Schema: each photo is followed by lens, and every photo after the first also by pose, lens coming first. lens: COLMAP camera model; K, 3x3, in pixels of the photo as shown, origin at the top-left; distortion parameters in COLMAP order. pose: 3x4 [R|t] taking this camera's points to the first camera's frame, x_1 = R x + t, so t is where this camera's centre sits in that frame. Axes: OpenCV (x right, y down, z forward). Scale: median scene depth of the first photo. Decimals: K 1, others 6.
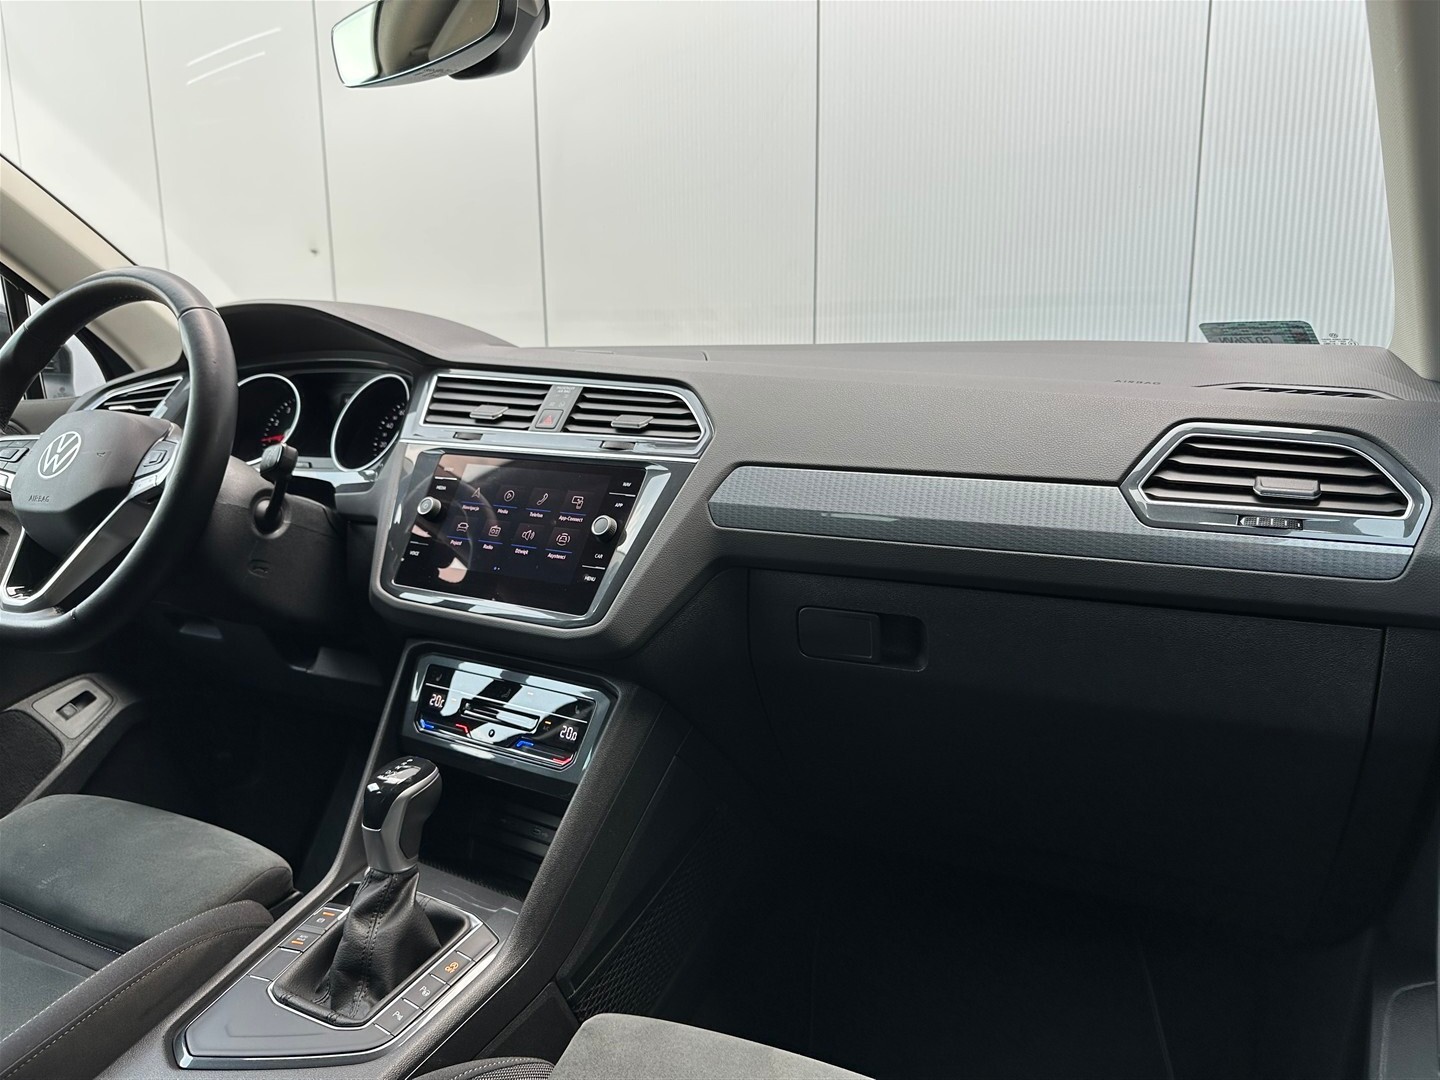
lens RADIAL K [[1012.7, 0, 720.0], [0, 1012.7, 540.0], [0, 0, 1]] dist [0.070090, -0.128136]
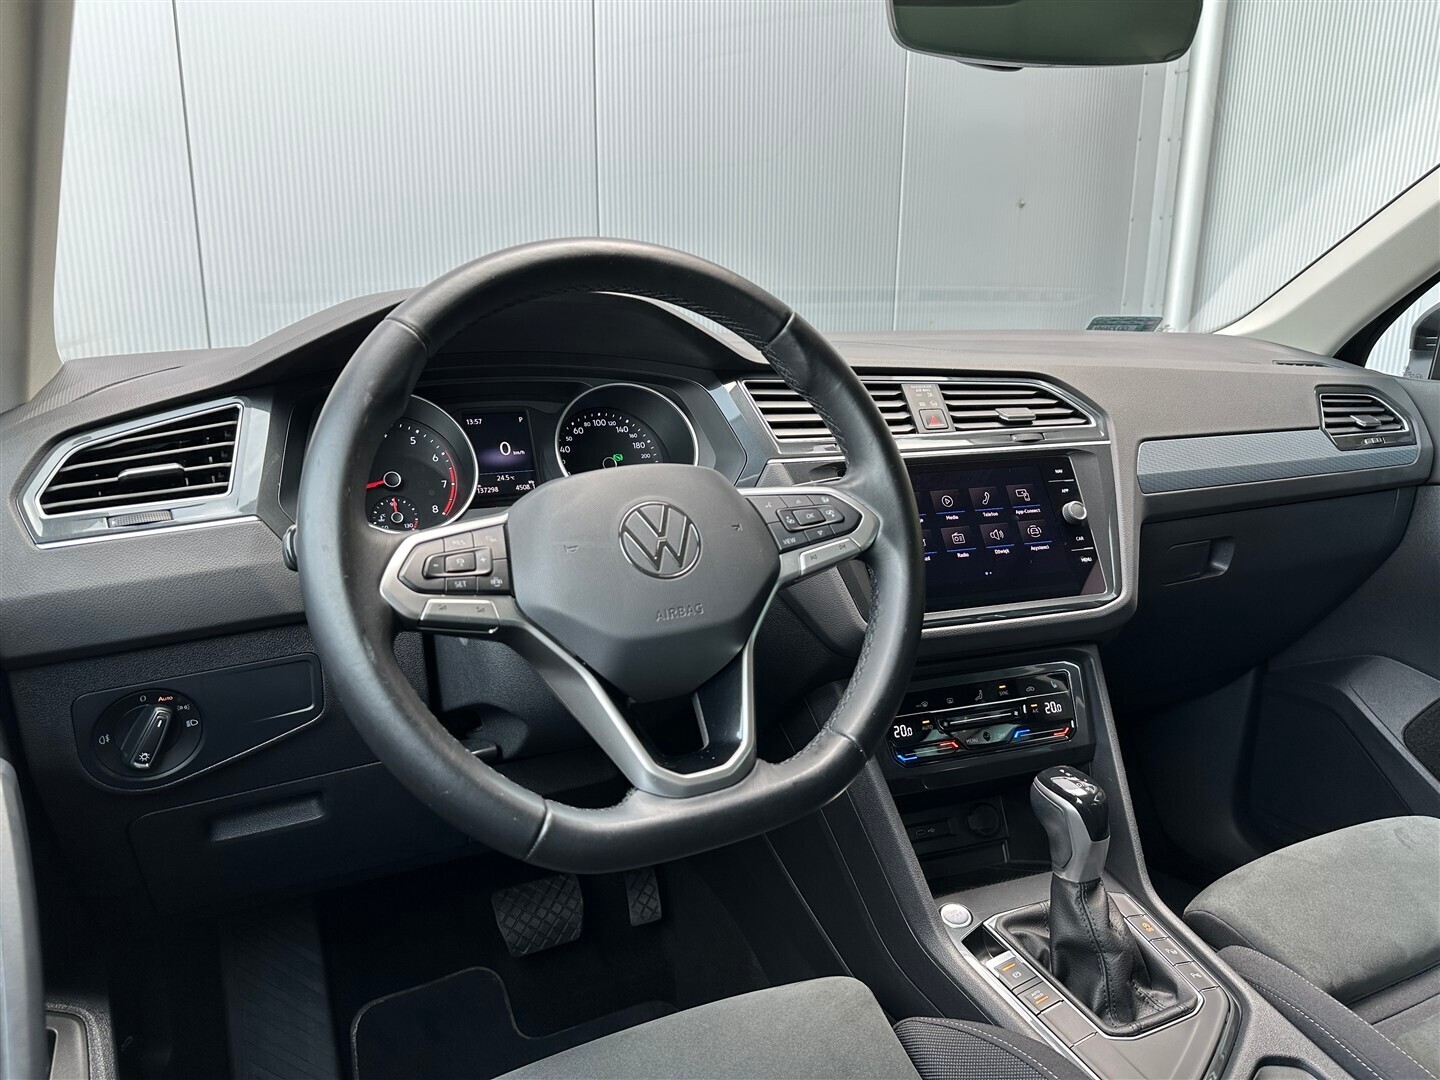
lens RADIAL K [[1015.7, 0, 726.5], [0, 1015.7, 540.4], [0, 0, 1]] dist [0.099659, -0.176439]
pose [[0.599582, -0.179138, 0.780007, -1.133687], [0.140794, 0.983037, 0.117540, -0.155335], [-0.787832, 0.039345, 0.614632, 0.577412]]
